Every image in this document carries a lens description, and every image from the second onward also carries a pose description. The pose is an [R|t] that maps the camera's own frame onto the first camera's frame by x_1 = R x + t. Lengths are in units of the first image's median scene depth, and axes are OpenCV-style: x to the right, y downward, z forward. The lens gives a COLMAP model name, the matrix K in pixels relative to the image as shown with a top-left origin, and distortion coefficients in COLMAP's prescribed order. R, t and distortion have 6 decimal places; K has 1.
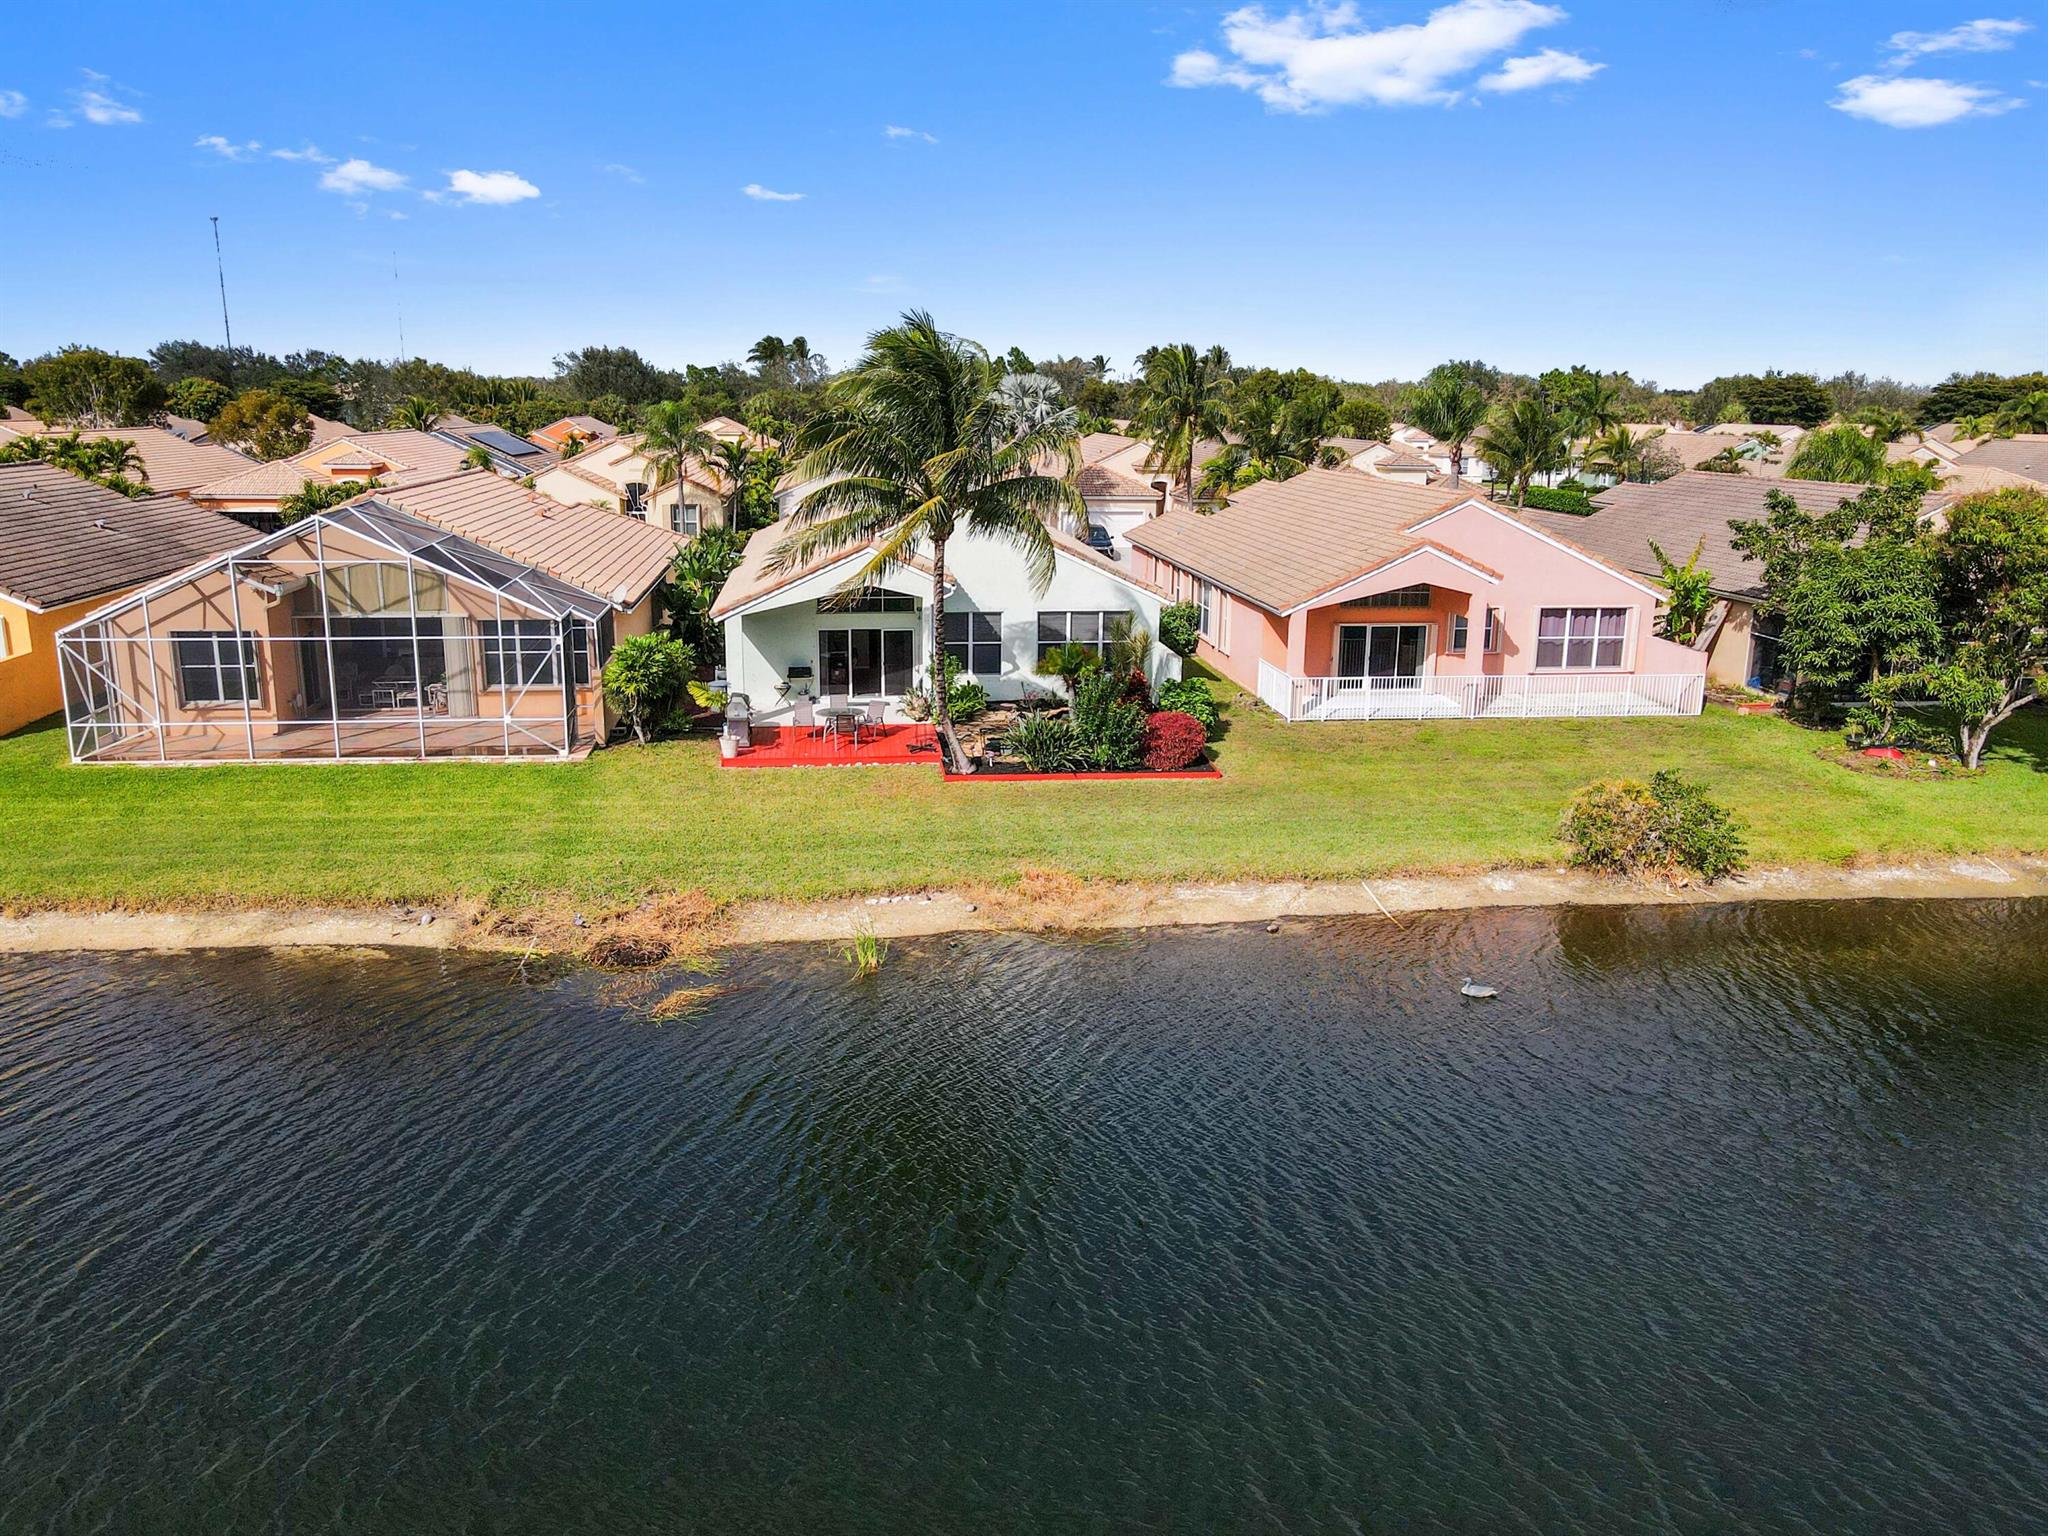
lens RADIAL K [[1477.8, 0, 1024.0], [0, 1477.8, 768.0], [0, 0, 1]] dist [-0.006021, 0.024325]
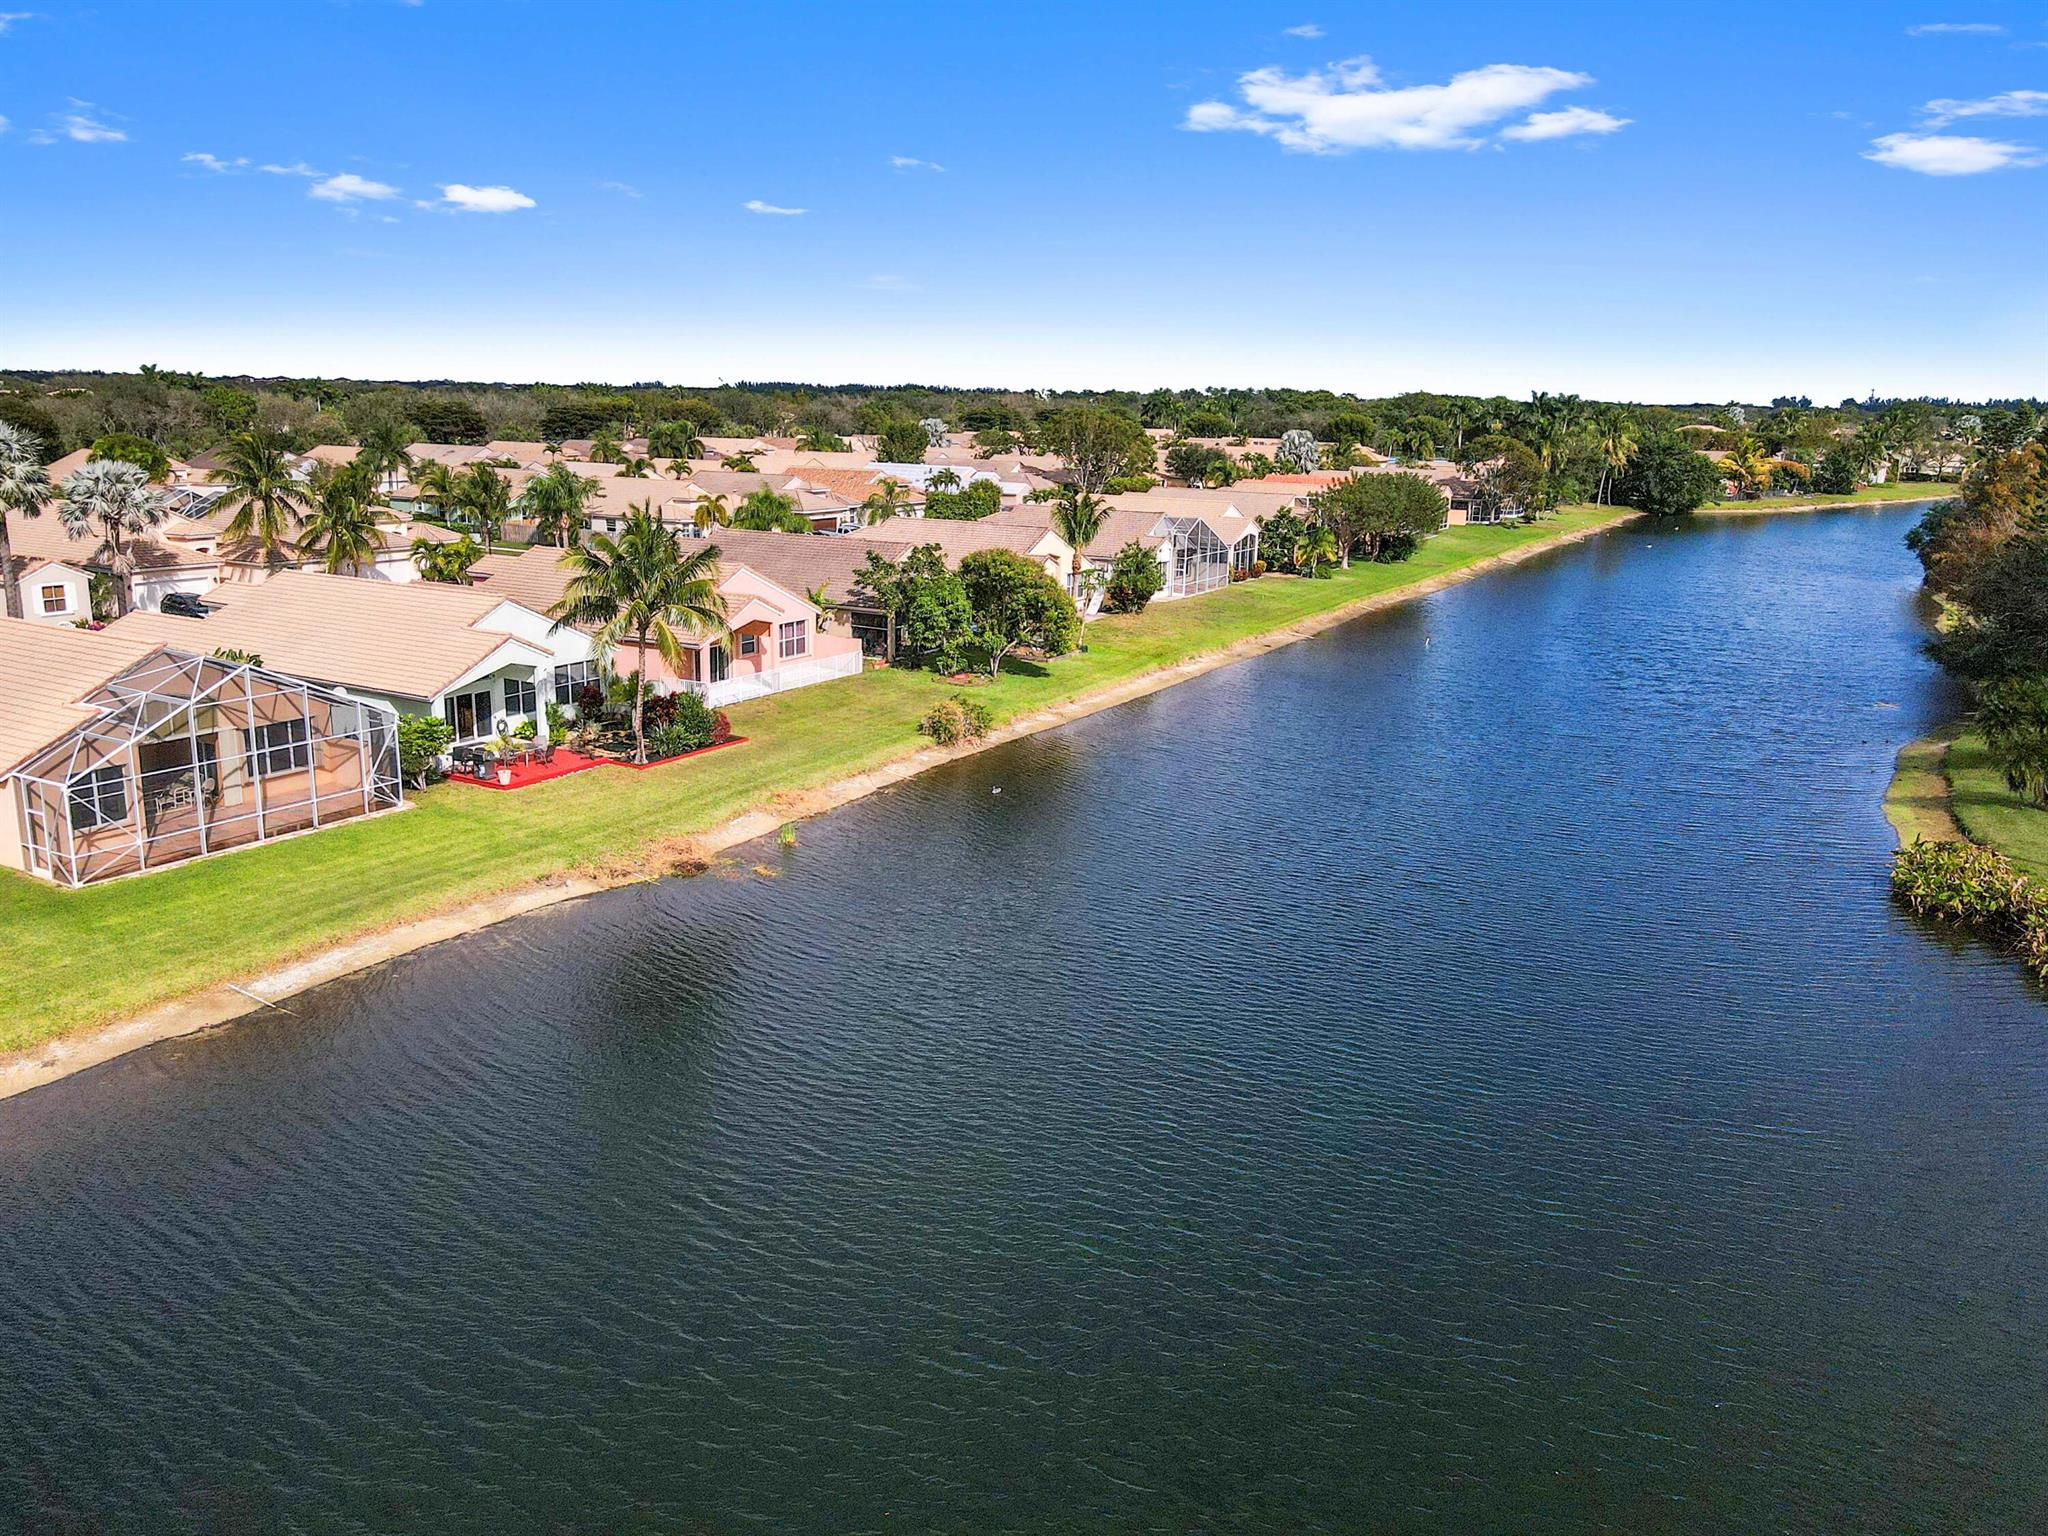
lens RADIAL K [[1477.8, 0, 1024.0], [0, 1477.8, 768.0], [0, 0, 1]] dist [-0.006021, 0.024325]
pose [[0.600782, -0.188367, 0.776903, -0.940481], [0.179903, 0.978771, 0.098193, -0.067896], [-0.778907, 0.080775, 0.621916, -0.328821]]
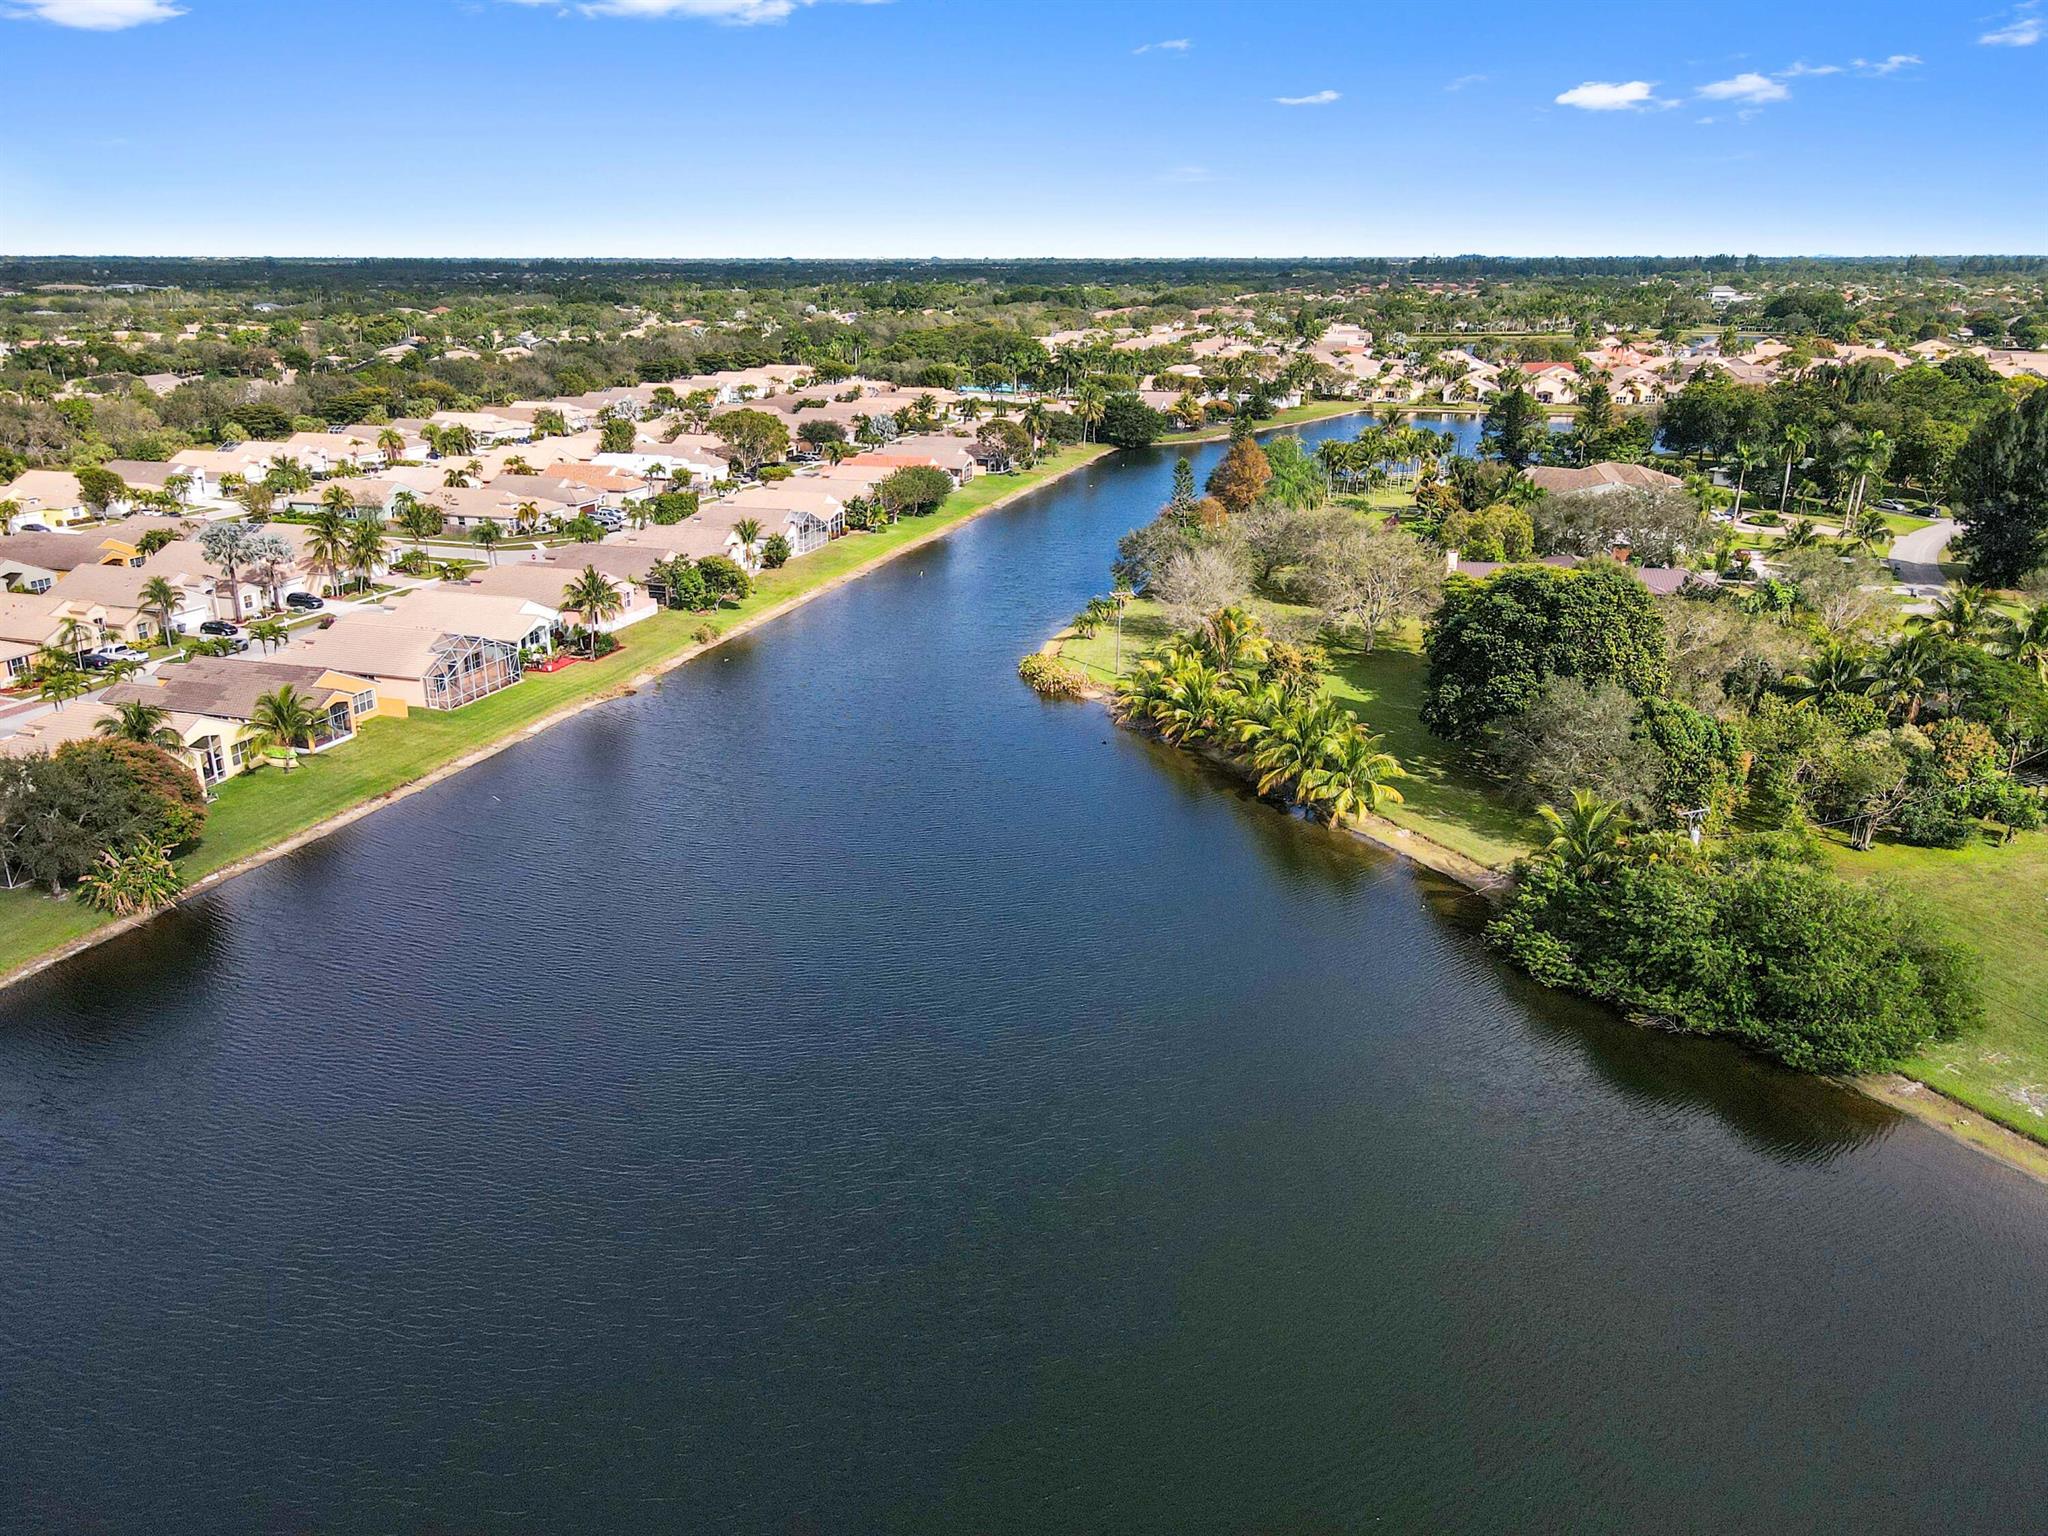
lens RADIAL K [[1477.8, 0, 1024.0], [0, 1477.8, 768.0], [0, 0, 1]] dist [-0.006021, 0.024325]
pose [[0.404935, -0.306511, 0.861440, -3.109632], [0.222531, 0.946847, 0.232295, -0.391970], [-0.886853, 0.097633, 0.451619, -1.939716]]
